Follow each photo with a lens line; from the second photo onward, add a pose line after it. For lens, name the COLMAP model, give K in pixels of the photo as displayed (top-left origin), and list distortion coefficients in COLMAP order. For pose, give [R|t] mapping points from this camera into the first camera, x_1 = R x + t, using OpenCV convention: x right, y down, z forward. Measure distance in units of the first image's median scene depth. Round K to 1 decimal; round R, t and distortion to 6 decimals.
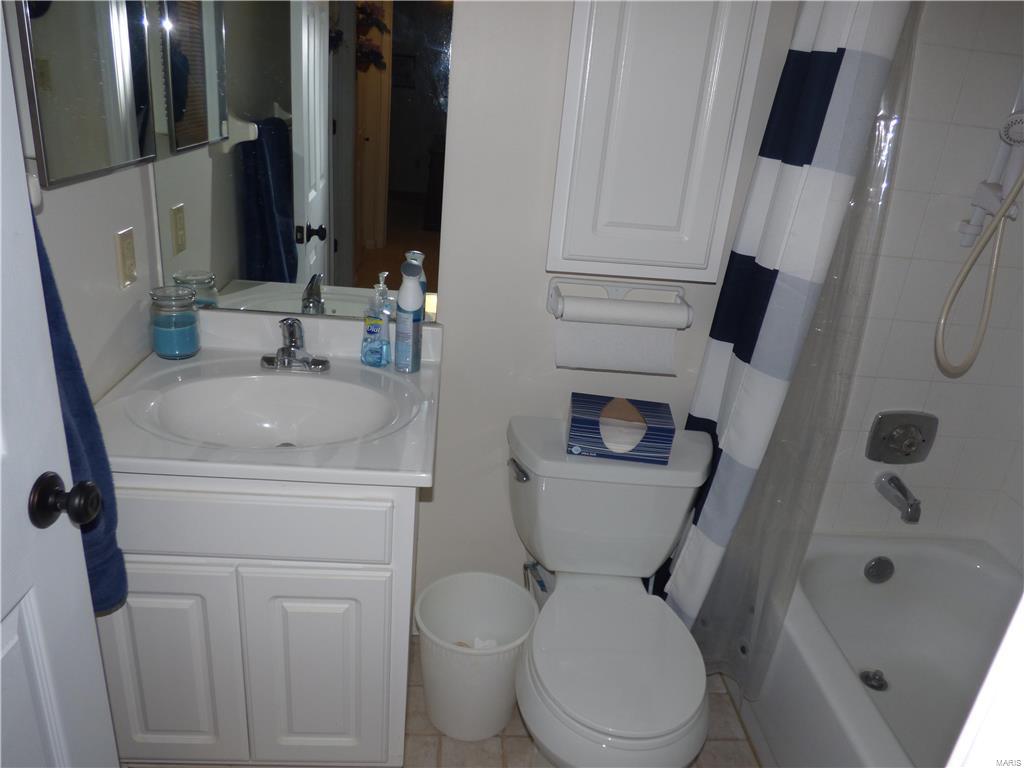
lens RADIAL K [[739.9, 0, 510.3], [0, 739.9, 385.3], [0, 0, 1]] dist [-0.024105, -0.002454]
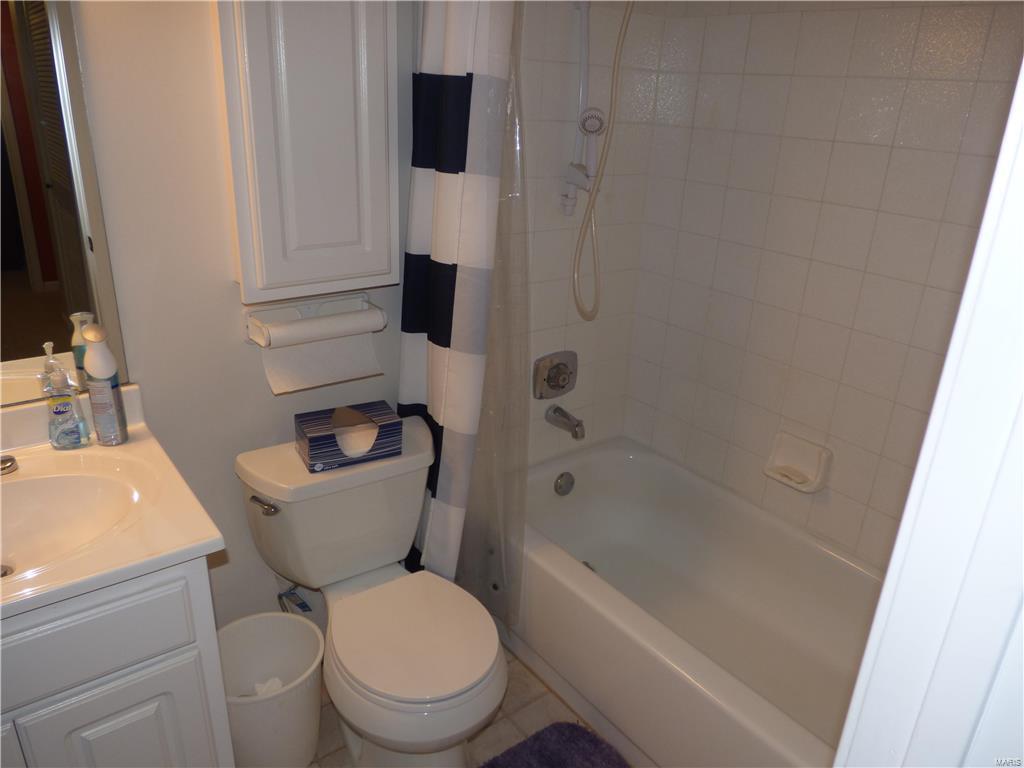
lens RADIAL K [[739.9, 0, 513.8], [0, 739.9, 383.9], [0, 0, 1]] dist [-0.024105, -0.002454]
pose [[0.826311, -0.258148, 0.500570, -0.169352], [0.246003, 0.964937, 0.091540, -0.051474], [-0.506649, 0.047501, 0.860843, -0.031667]]
